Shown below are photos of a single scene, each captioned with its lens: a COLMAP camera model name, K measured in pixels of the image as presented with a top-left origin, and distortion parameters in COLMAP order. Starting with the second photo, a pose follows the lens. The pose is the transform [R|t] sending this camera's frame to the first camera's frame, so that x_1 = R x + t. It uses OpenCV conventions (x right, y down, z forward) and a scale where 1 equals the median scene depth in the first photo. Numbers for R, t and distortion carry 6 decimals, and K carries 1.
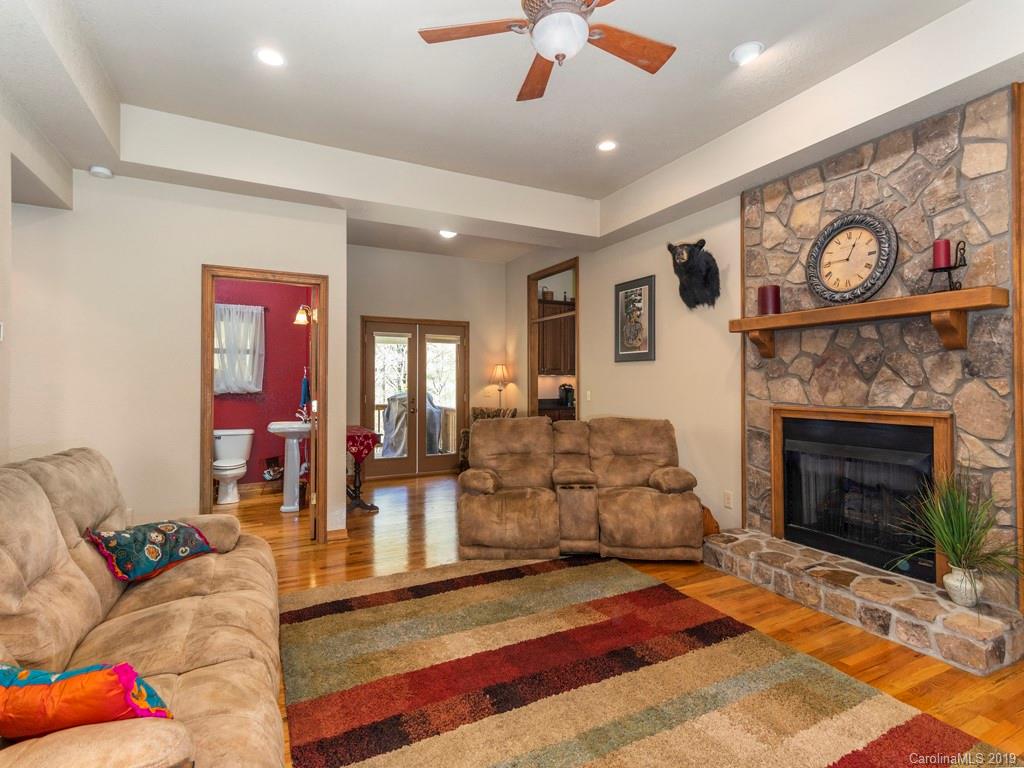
lens RADIAL K [[506.5, 0, 491.2], [0, 506.5, 378.6], [0, 0, 1]] dist [0.017974, 0.000430]
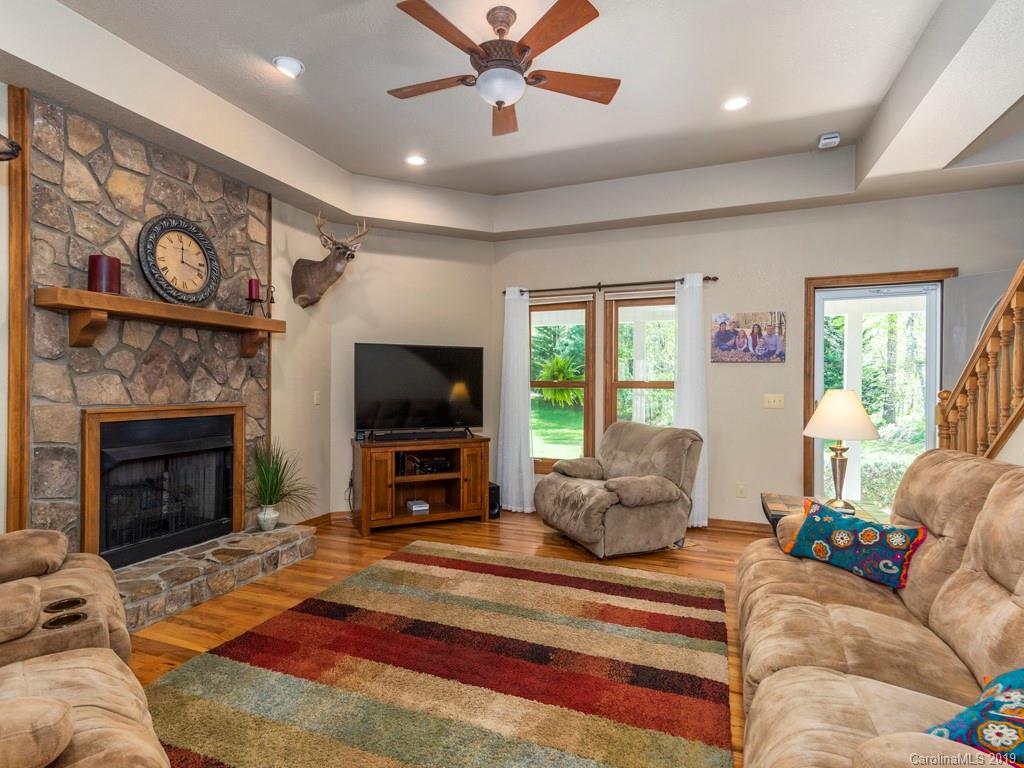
lens RADIAL K [[514.7, 0, 490.5], [0, 514.7, 385.4], [0, 0, 1]] dist [0.020004, 0.000282]
pose [[-0.663987, -0.004856, 0.747729, -0.511732], [-0.010651, 0.999939, -0.002964, 0.014668], [-0.747669, -0.009932, -0.663998, 1.238368]]
